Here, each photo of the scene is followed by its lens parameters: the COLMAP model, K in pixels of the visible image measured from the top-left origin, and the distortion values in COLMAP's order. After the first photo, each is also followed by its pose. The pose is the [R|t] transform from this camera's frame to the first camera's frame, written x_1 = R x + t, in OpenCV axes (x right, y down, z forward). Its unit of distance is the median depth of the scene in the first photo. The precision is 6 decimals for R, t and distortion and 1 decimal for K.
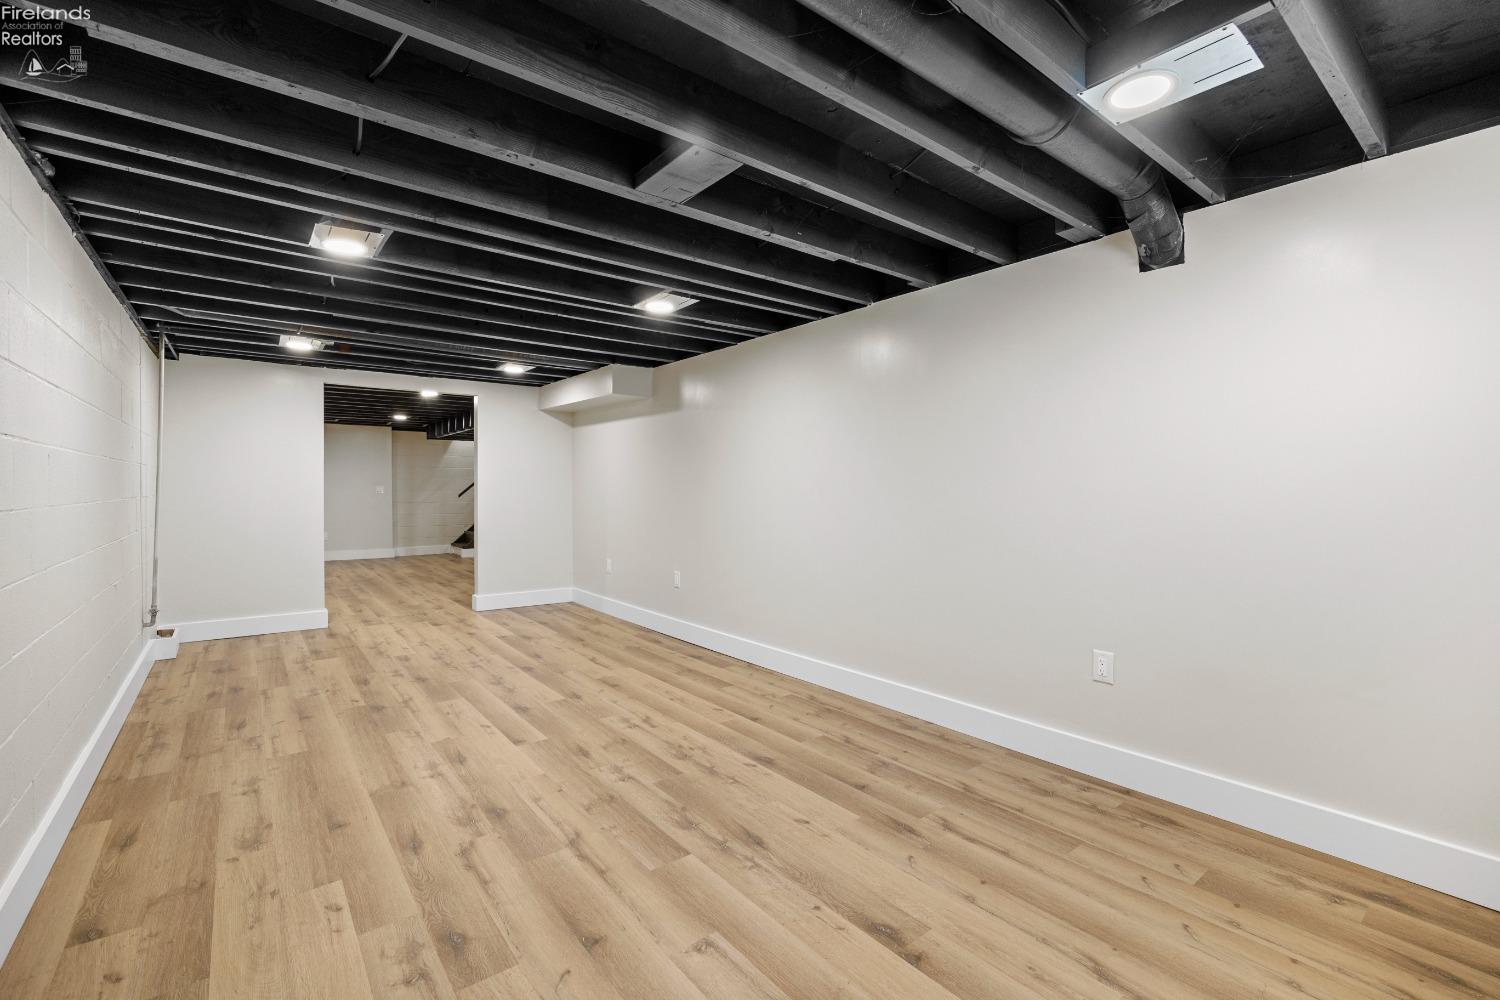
lens RADIAL K [[650.6, 0, 749.8], [0, 650.6, 493.4], [0, 0, 1]] dist [-0.002974, -0.000838]
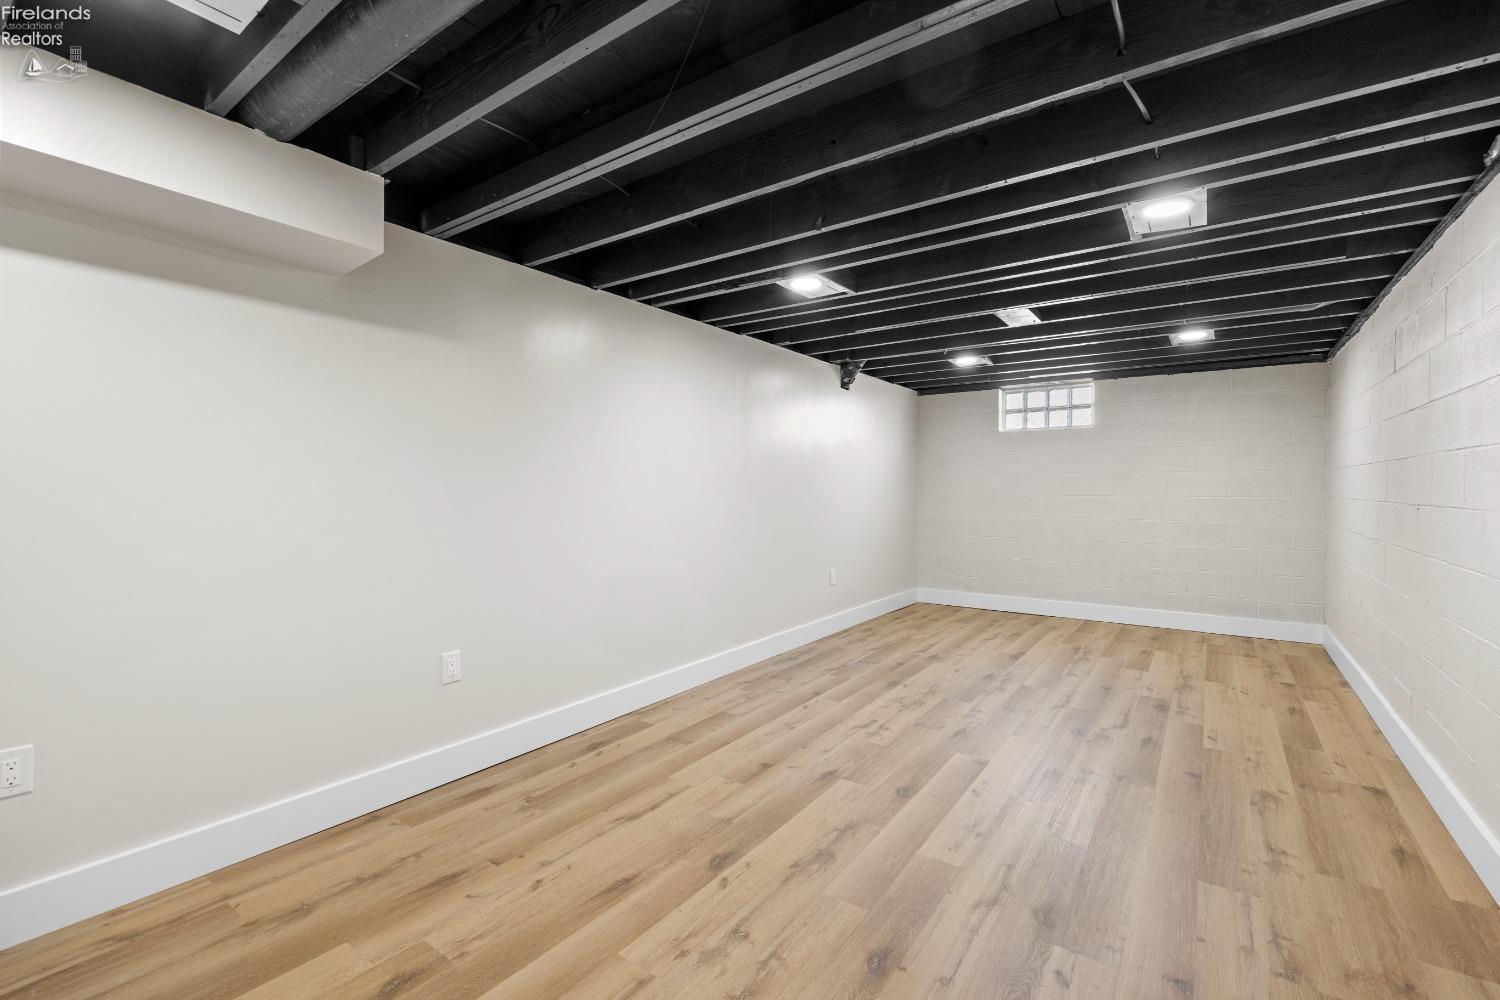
lens RADIAL K [[650.6, 0, 748.9], [0, 650.6, 494.1], [0, 0, 1]] dist [-0.002974, -0.000838]
pose [[-0.281500, -0.007781, 0.959530, -1.548371], [0.008662, 0.999906, 0.010649, -0.021373], [-0.959522, 0.011309, -0.281406, 2.118950]]
